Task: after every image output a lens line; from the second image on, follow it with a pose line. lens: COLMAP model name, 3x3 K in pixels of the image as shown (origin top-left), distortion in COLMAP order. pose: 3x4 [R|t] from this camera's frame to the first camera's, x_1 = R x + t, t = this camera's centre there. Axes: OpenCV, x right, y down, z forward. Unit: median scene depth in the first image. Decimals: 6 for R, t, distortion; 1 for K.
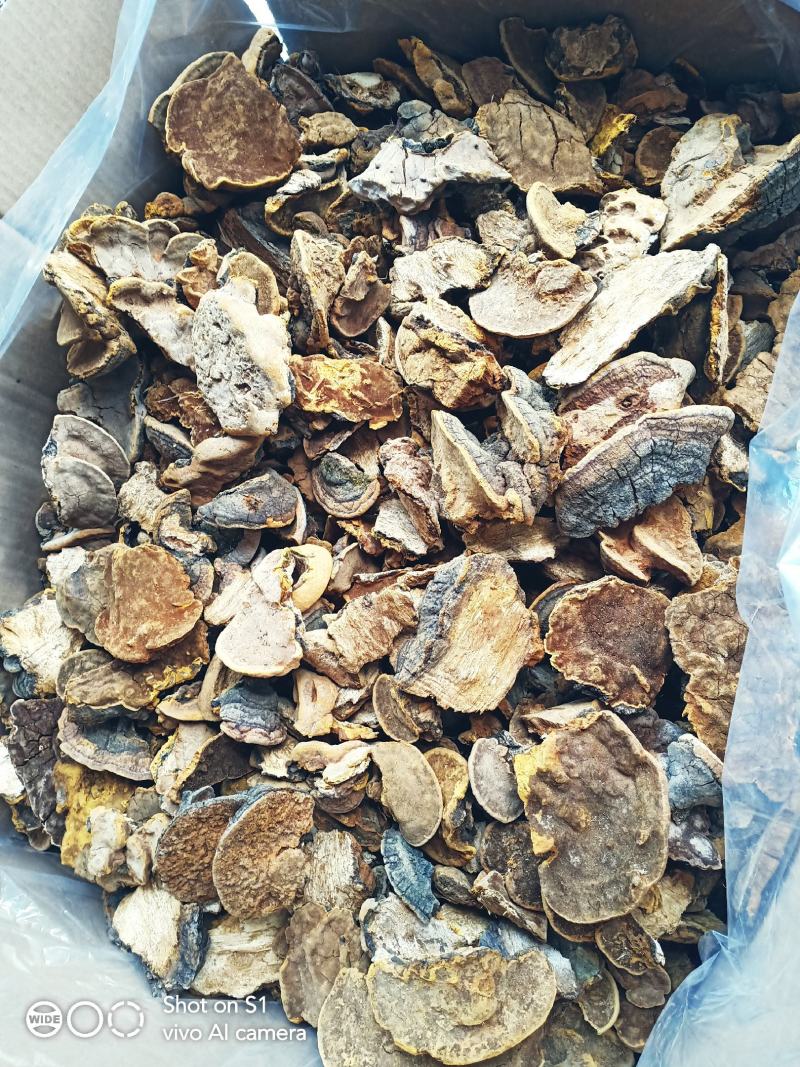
lens RADIAL K [[906.5, 0, 408.7], [0, 906.5, 530.2], [0, 0, 1]] dist [0.094093, -0.196923]
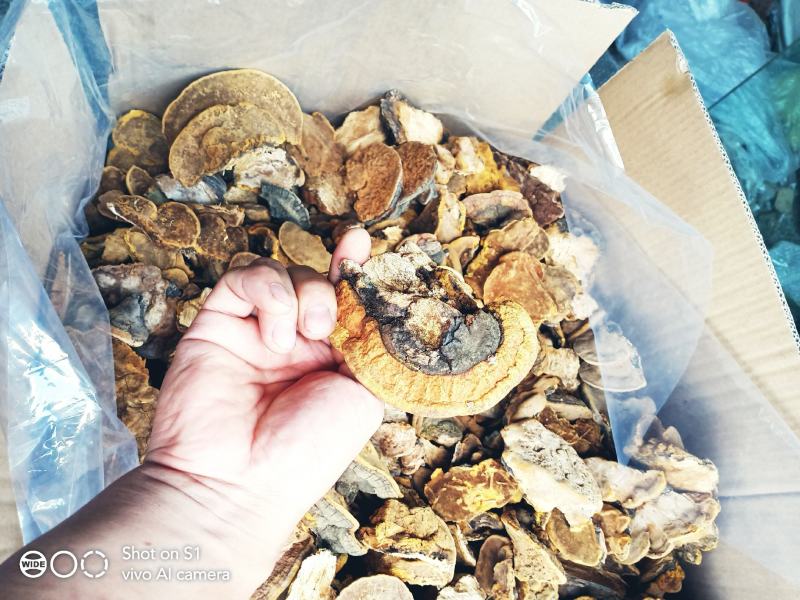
lens RADIAL K [[679.7, 0, 400.0], [0, 679.7, 300.0], [0, 0, 1]] dist [0.094093, -0.196923]
pose [[-0.898595, 0.400275, -0.179742, 0.090426], [-0.438707, -0.827033, 0.351499, -0.233147], [-0.007956, 0.394710, 0.918771, -0.002589]]
